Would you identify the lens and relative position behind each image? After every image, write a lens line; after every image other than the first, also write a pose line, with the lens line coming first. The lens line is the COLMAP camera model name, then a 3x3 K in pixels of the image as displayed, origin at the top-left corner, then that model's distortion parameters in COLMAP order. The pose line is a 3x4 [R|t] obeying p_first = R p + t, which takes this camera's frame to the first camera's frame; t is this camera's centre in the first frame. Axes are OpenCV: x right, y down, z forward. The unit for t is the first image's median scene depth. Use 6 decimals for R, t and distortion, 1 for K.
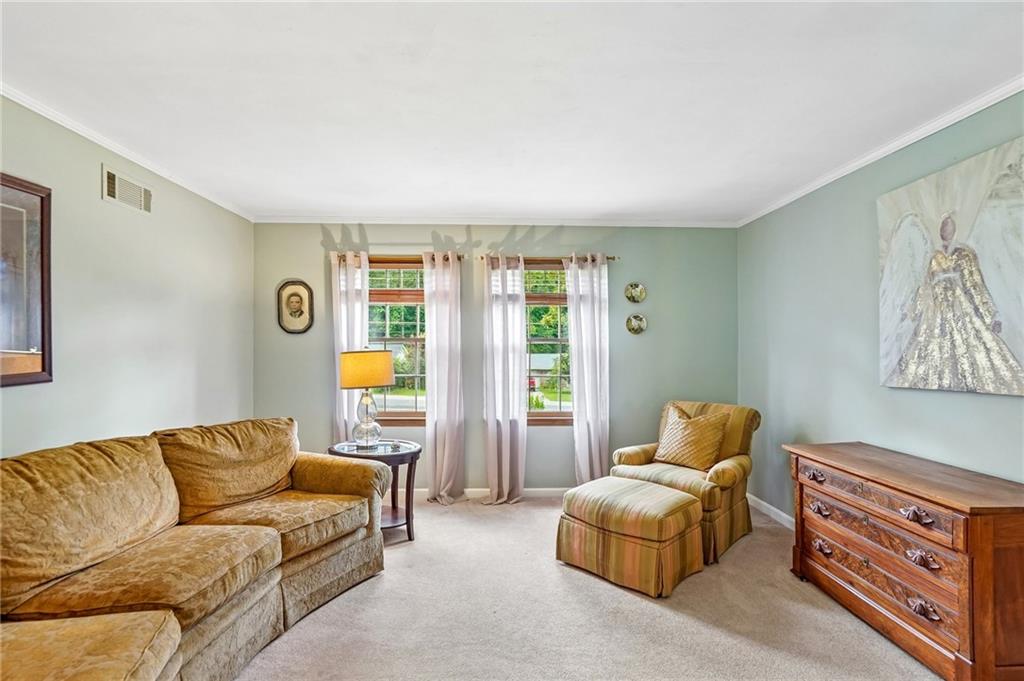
lens RADIAL K [[485.7, 0, 516.6], [0, 485.7, 343.4], [0, 0, 1]] dist [-0.001630, 0.001078]
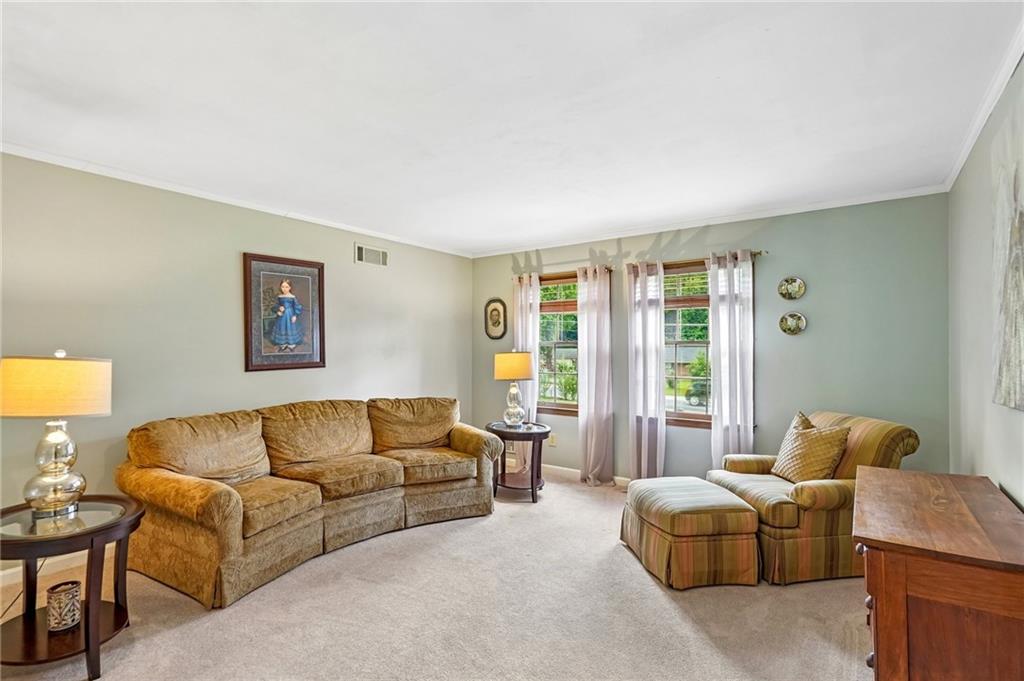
lens RADIAL K [[473.7, 0, 506.3], [0, 473.7, 352.9], [0, 0, 1]] dist [0.000686, 0.001276]
pose [[0.796478, 0.005233, -0.604644, 0.414877], [0.002364, 0.999928, 0.011768, 0.002861], [0.604662, -0.010803, 0.796409, -0.014155]]
